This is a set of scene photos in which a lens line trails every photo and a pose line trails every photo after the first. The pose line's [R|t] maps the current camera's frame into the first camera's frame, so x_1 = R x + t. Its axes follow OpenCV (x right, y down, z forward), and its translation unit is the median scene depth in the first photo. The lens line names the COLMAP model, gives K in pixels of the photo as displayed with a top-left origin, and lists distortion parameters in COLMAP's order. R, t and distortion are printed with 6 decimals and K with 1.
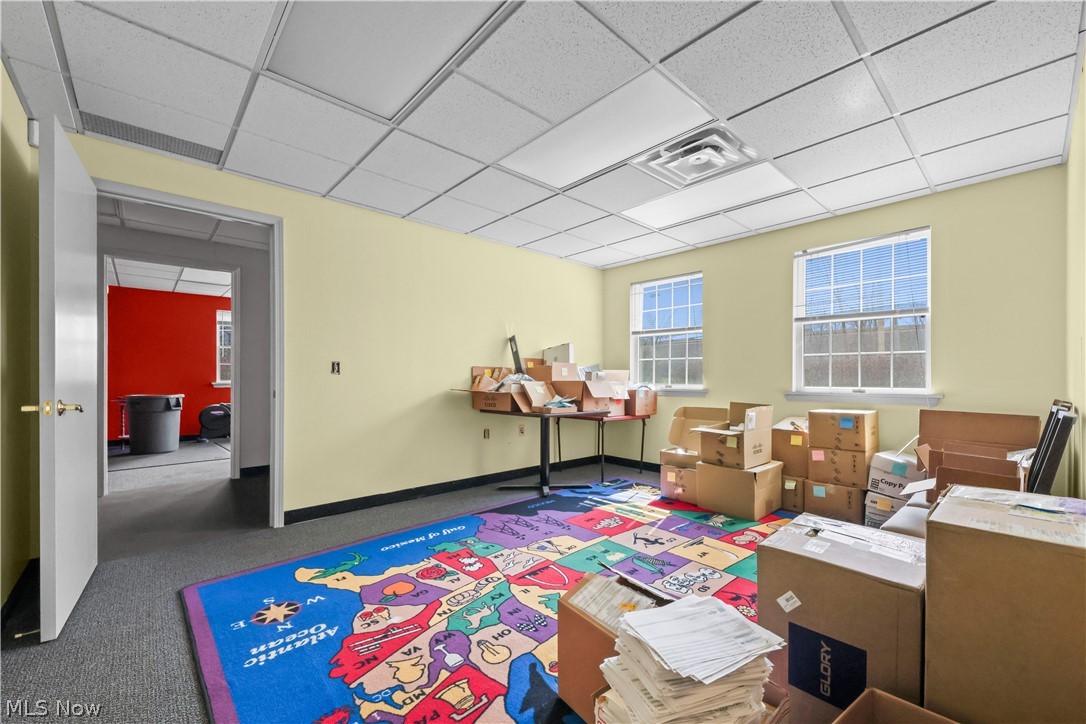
lens RADIAL K [[434.5, 0, 555.2], [0, 434.5, 375.4], [0, 0, 1]] dist [0.000036, 0.000041]
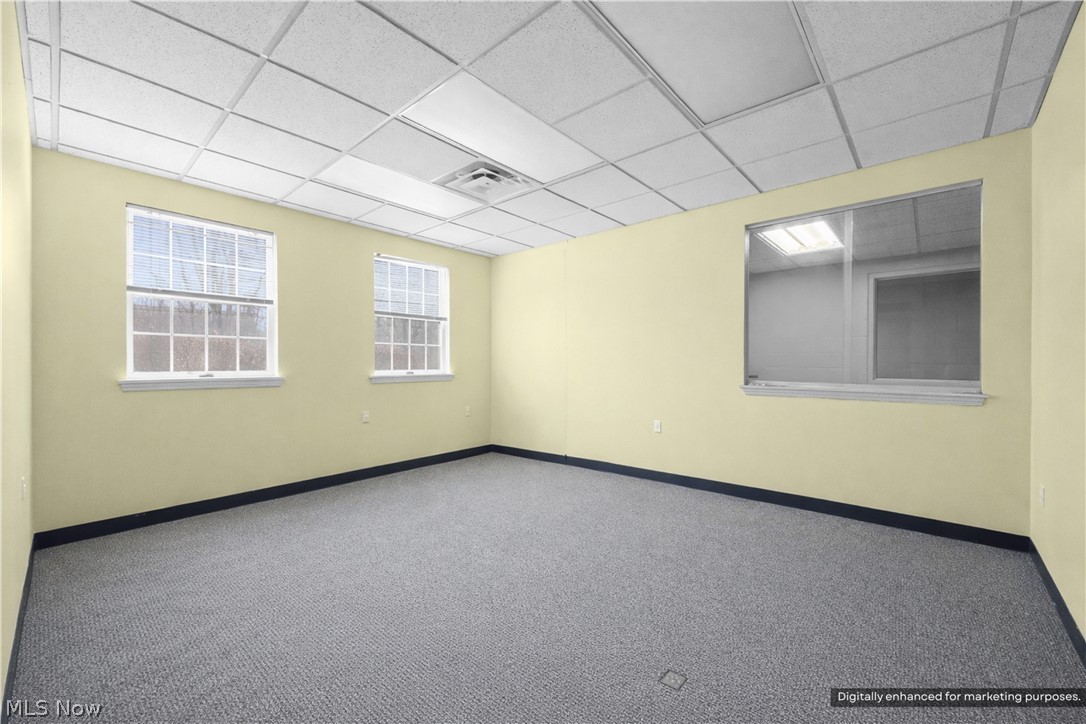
lens RADIAL K [[431.6, 0, 543.0], [0, 431.6, 362.0], [0, 0, 1]] dist [0.000777, -0.000062]
pose [[-0.092985, 0.001104, 0.995667, -0.510903], [-0.009413, 0.999954, -0.001988, 0.001643], [-0.995623, -0.009557, -0.092971, 0.544269]]
